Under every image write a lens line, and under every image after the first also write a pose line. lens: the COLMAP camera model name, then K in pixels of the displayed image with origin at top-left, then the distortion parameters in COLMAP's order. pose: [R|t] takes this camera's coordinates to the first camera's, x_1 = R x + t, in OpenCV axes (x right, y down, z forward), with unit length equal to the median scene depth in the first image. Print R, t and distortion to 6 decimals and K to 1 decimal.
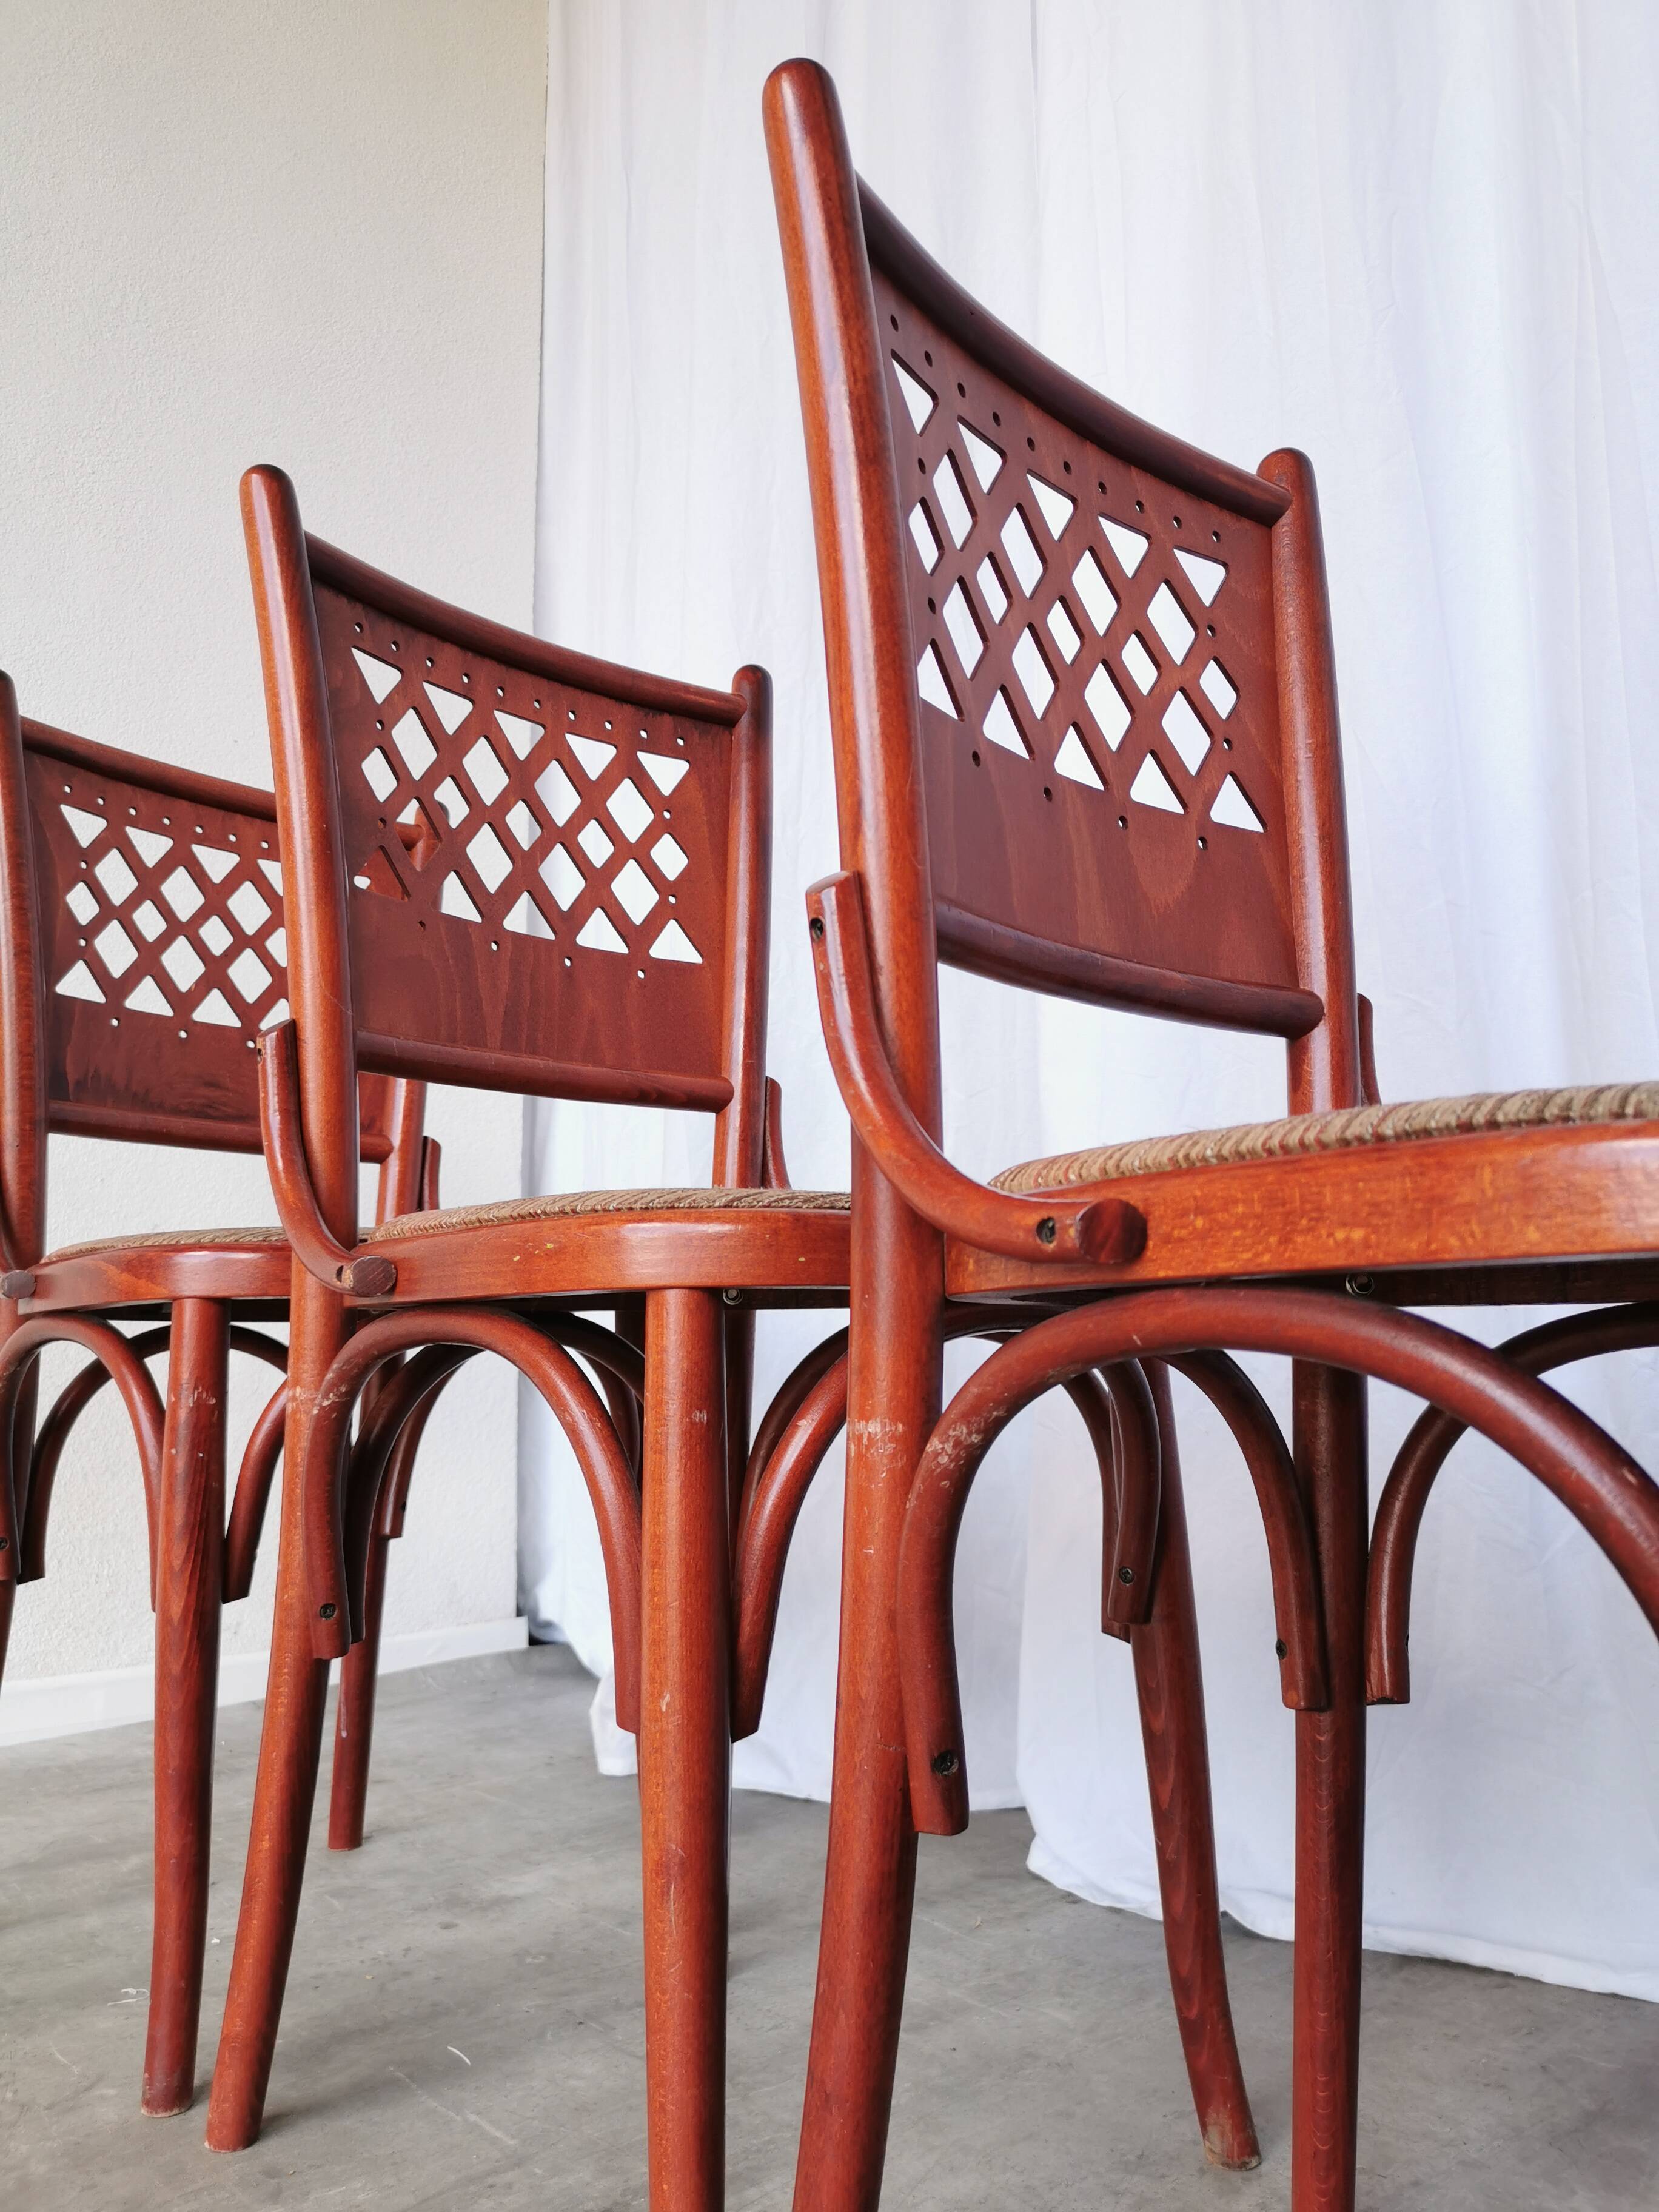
lens RADIAL K [[1731.1, 0, 816.8], [0, 1731.1, 1083.0], [0, 0, 1]] dist [0.047844, -0.055474]
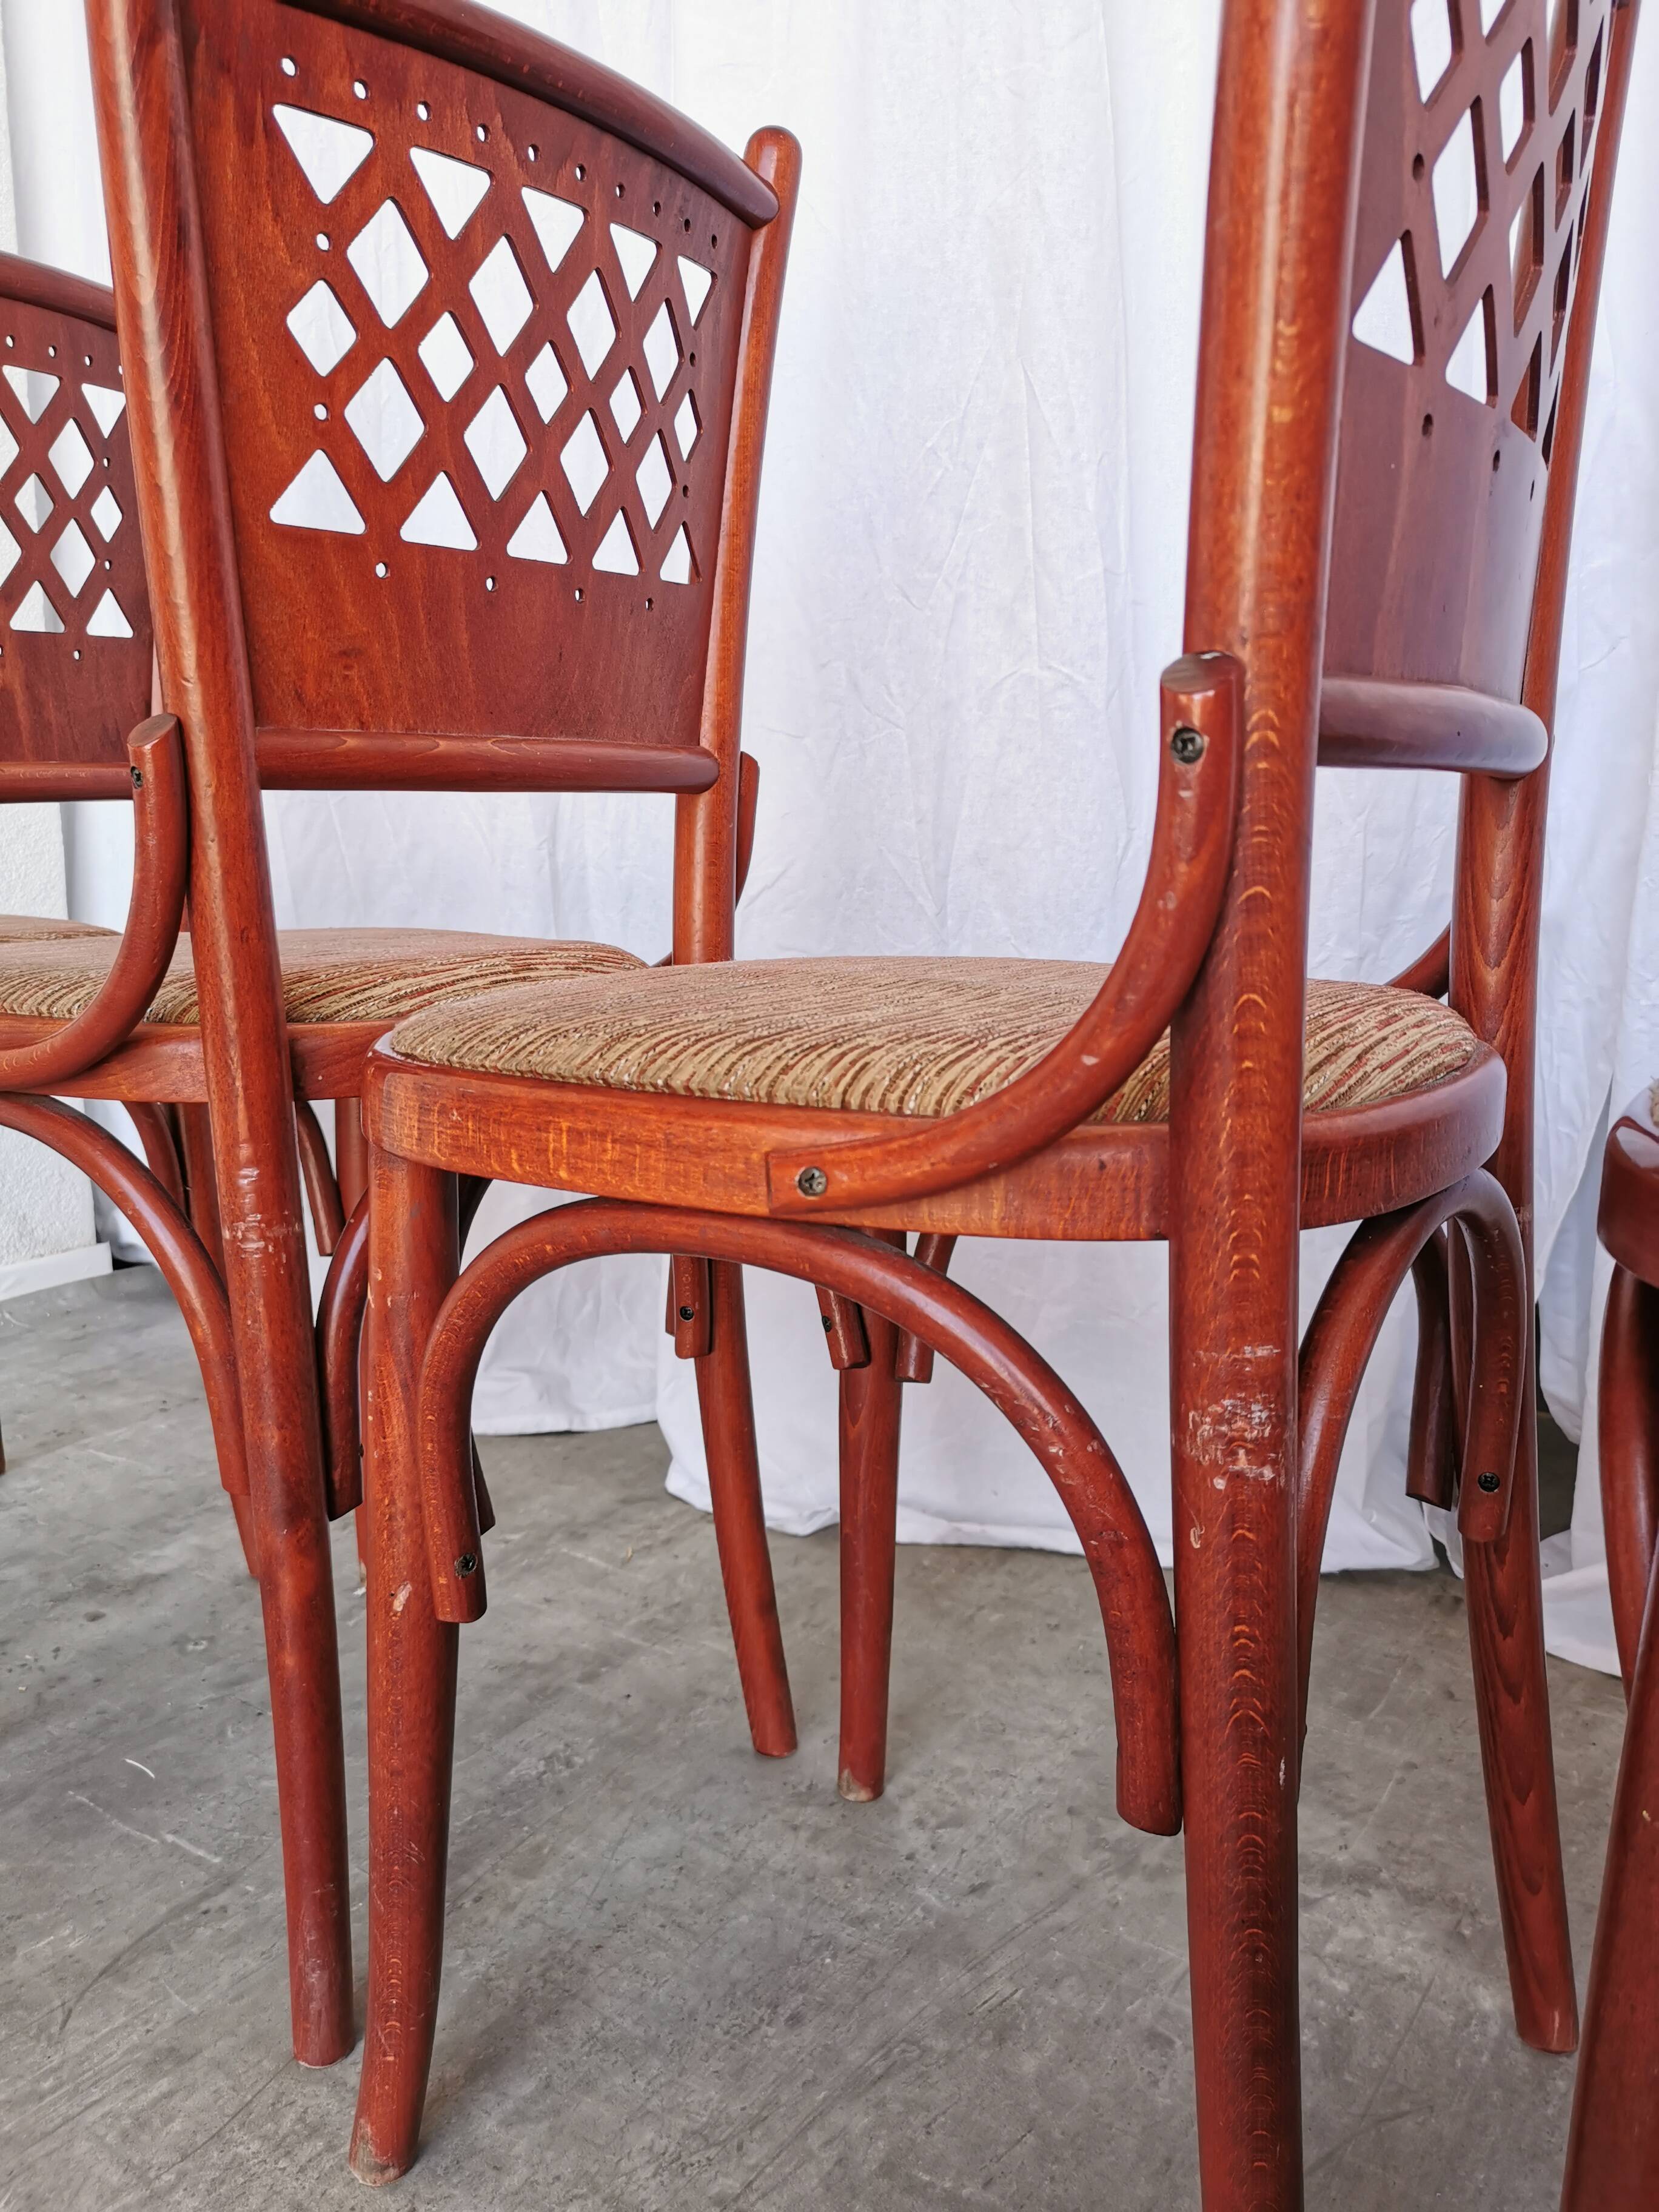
lens RADIAL K [[1731.1, 0, 817.9], [0, 1731.1, 1092.6], [0, 0, 1]] dist [0.047844, -0.055474]
pose [[0.965213, -0.043302, 0.257855, -0.066157], [-0.032575, 0.958591, 0.282916, -0.109603], [-0.259428, -0.281474, 0.923834, 0.071559]]
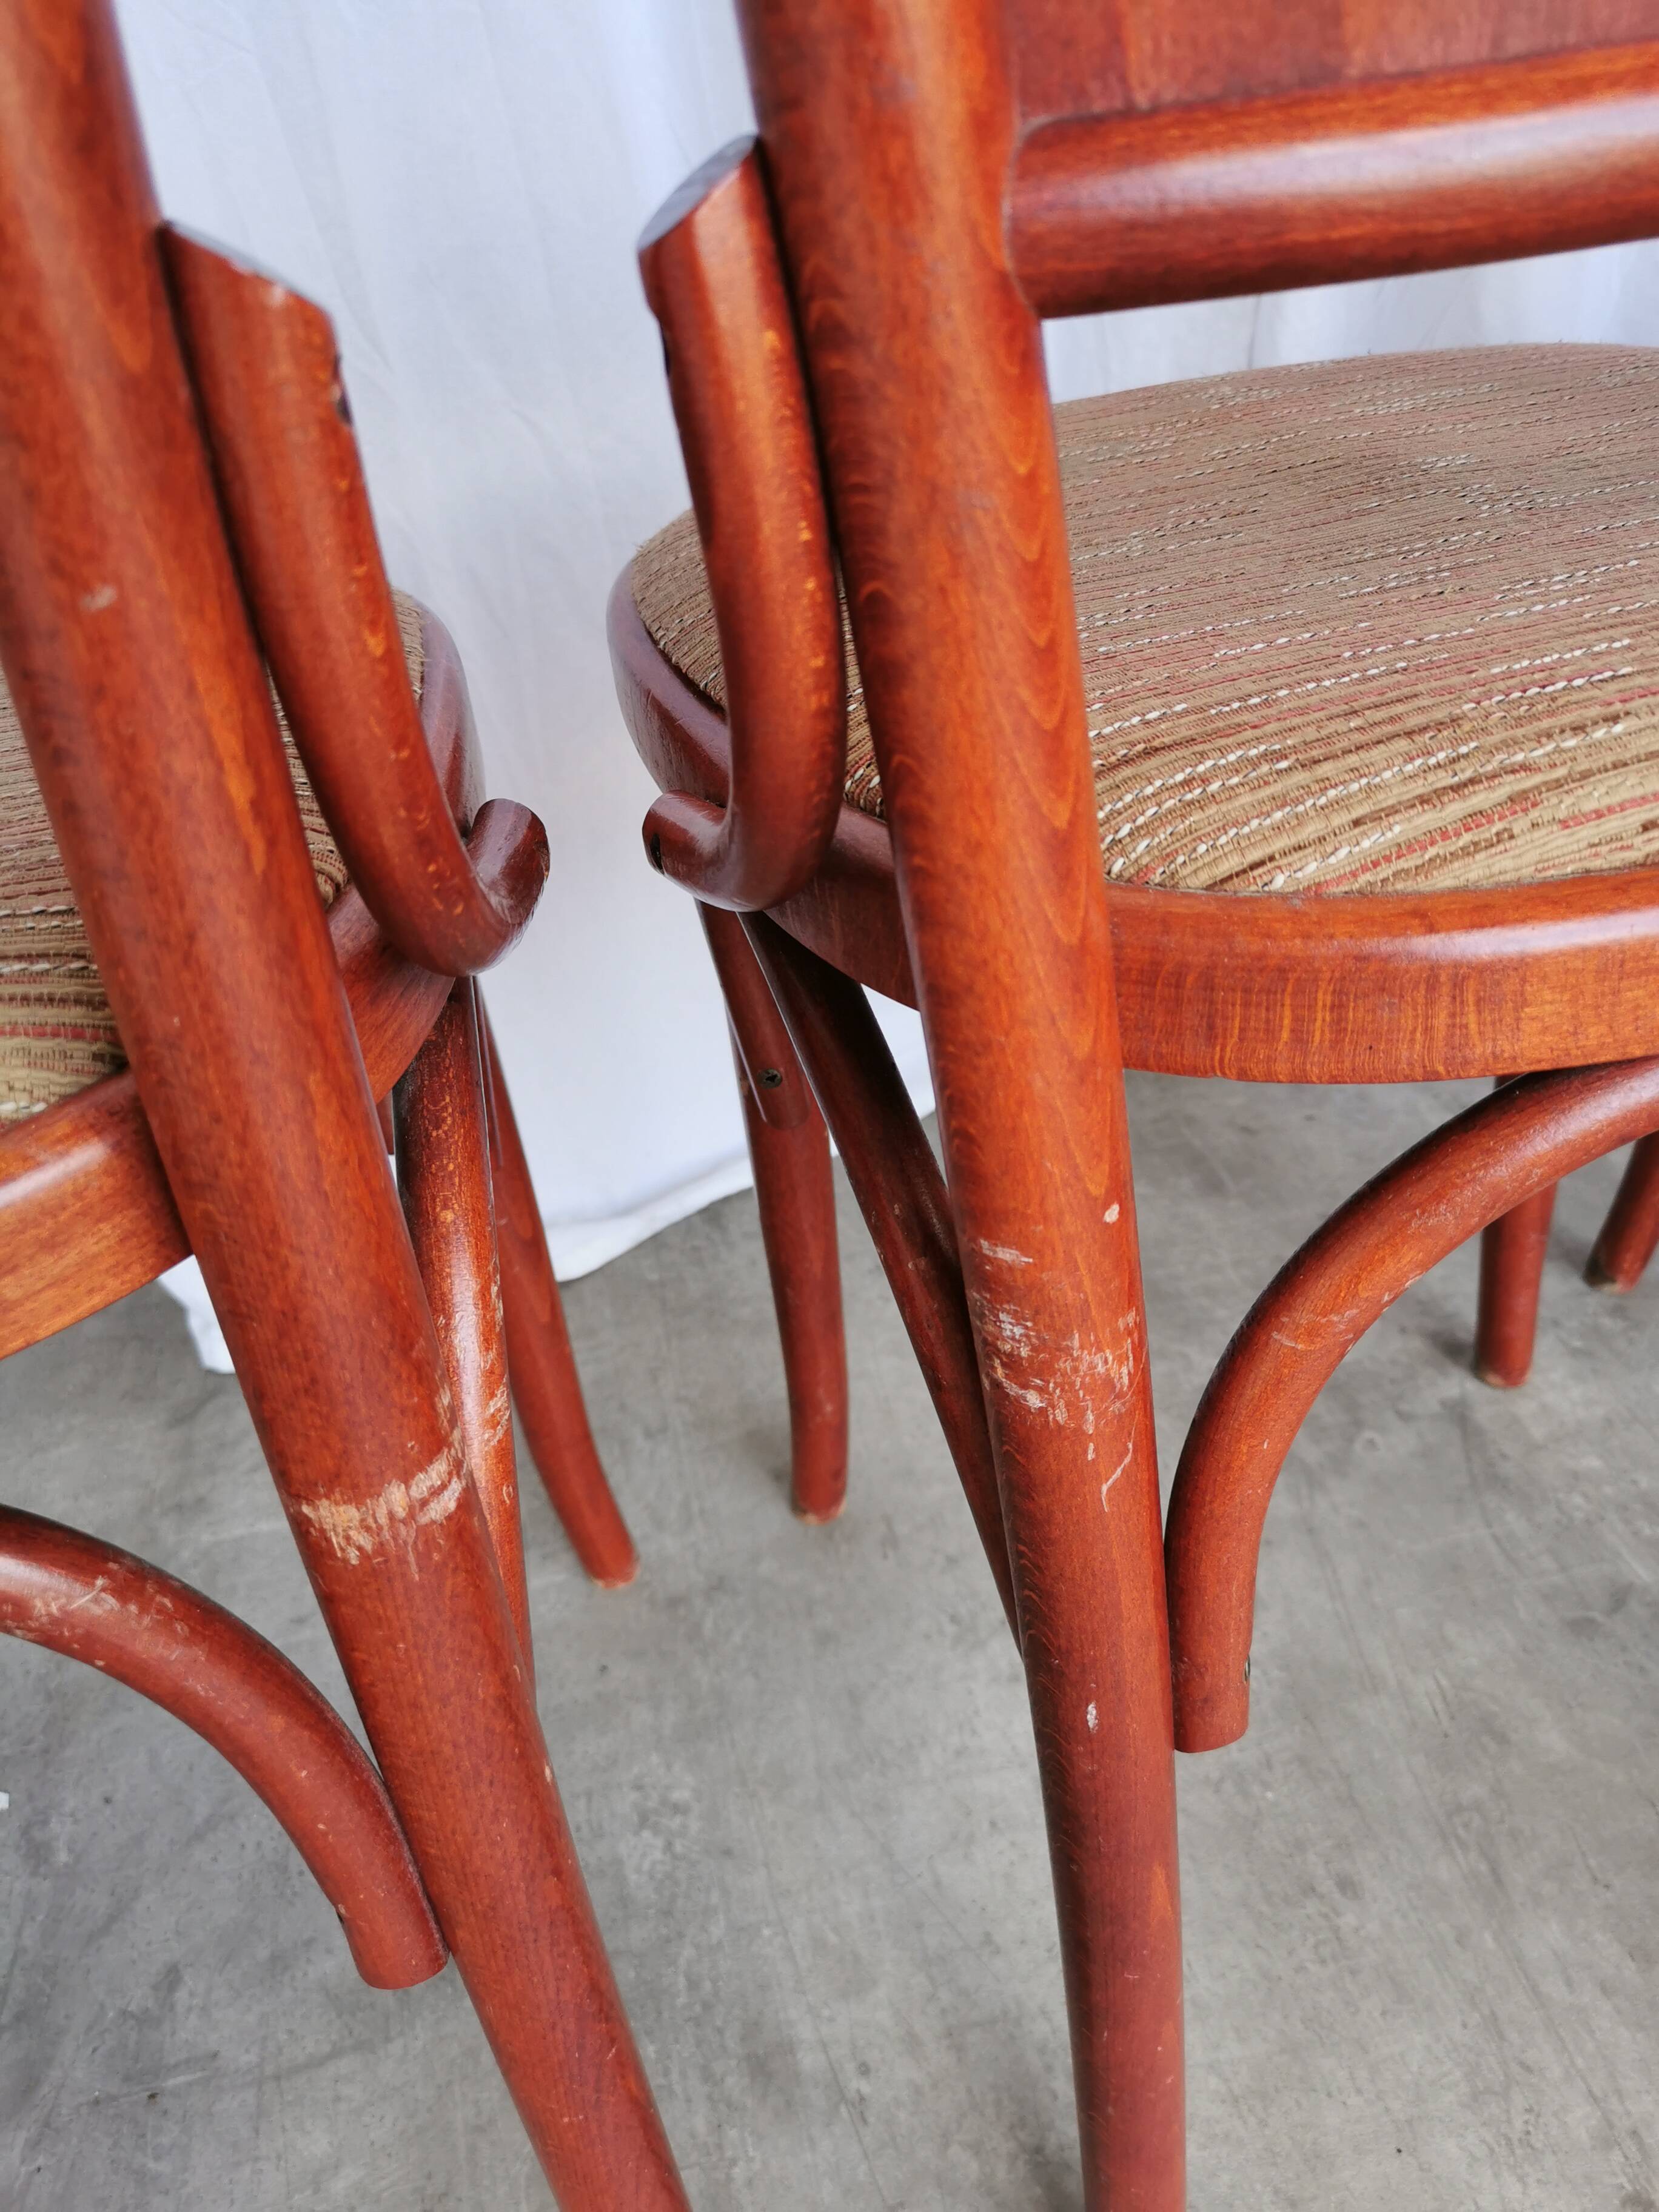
lens RADIAL K [[1731.1, 0, 822.2], [0, 1731.1, 1110.5], [0, 0, 1]] dist [0.047844, -0.055474]
pose [[0.472453, -0.508702, 0.719730, -0.277692], [-0.012235, 0.812752, 0.582481, -0.073772], [-0.881271, -0.284001, 0.377763, 0.664507]]
